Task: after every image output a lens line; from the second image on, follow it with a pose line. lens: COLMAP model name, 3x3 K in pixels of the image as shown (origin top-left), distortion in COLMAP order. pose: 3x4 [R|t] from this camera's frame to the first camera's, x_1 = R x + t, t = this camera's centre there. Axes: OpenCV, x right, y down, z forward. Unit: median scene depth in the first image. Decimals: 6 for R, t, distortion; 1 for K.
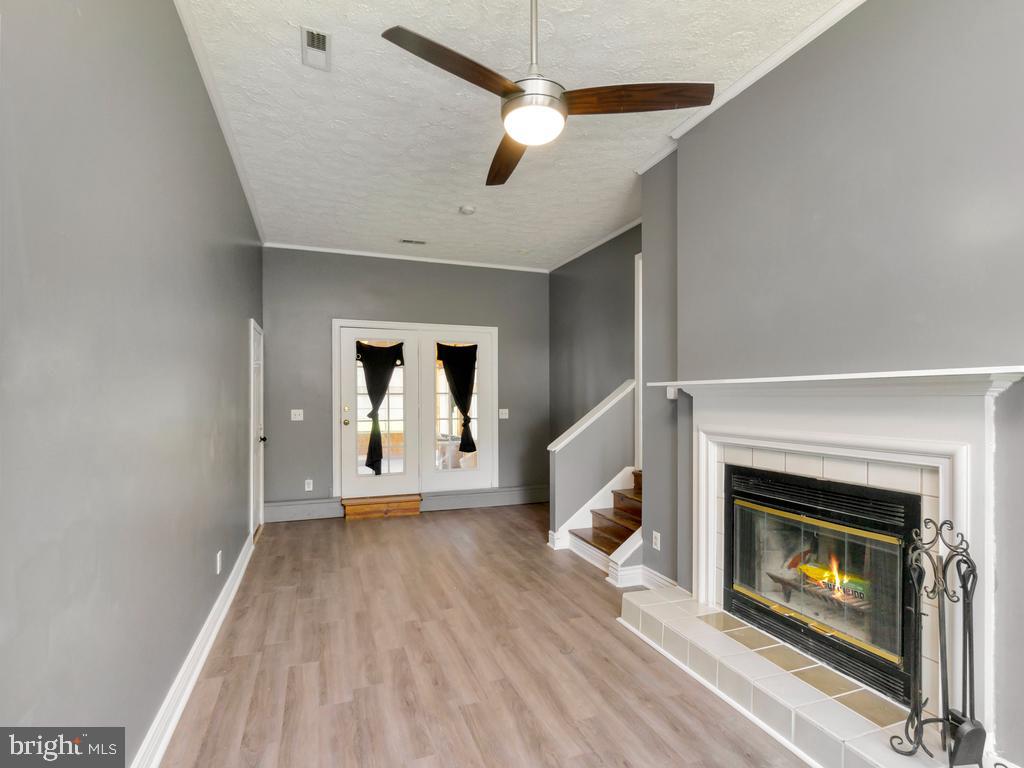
lens RADIAL K [[508.5, 0, 512.4], [0, 508.5, 392.9], [0, 0, 1]] dist [-0.005726, 0.001315]
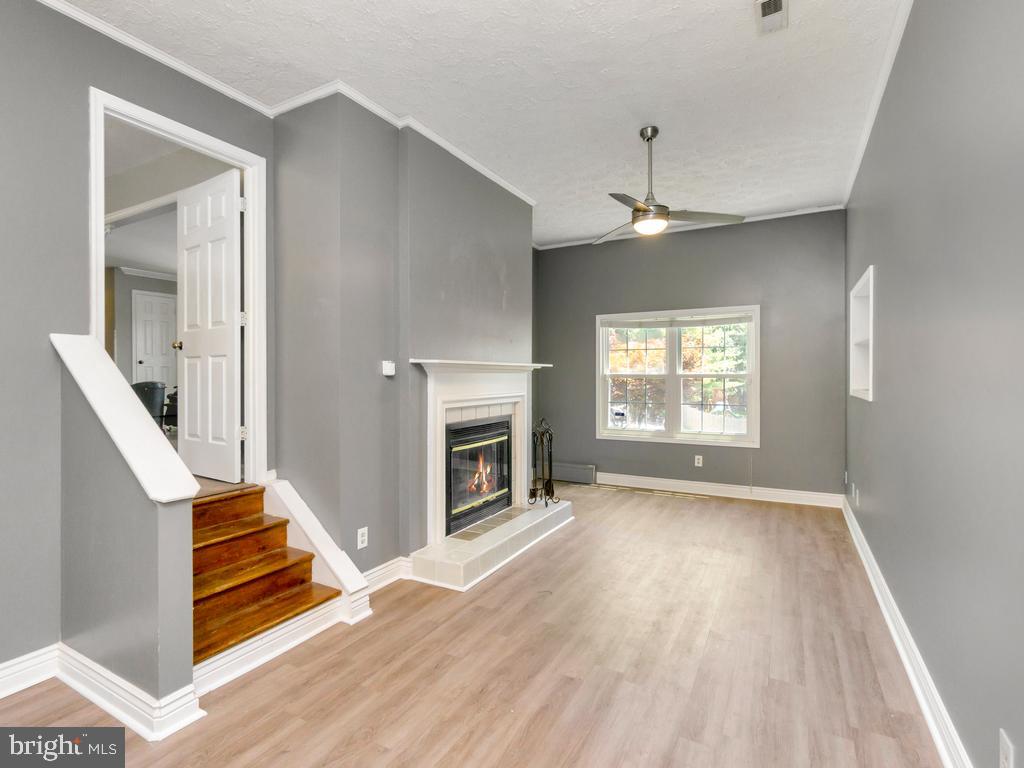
lens RADIAL K [[508.5, 0, 510.3], [0, 508.5, 377.4], [0, 0, 1]] dist [-0.005726, 0.001315]
pose [[-0.651654, -0.008969, 0.758463, -0.649909], [-0.009392, 0.999949, 0.003755, 0.012556], [-0.758458, -0.004676, -0.651705, 1.659647]]
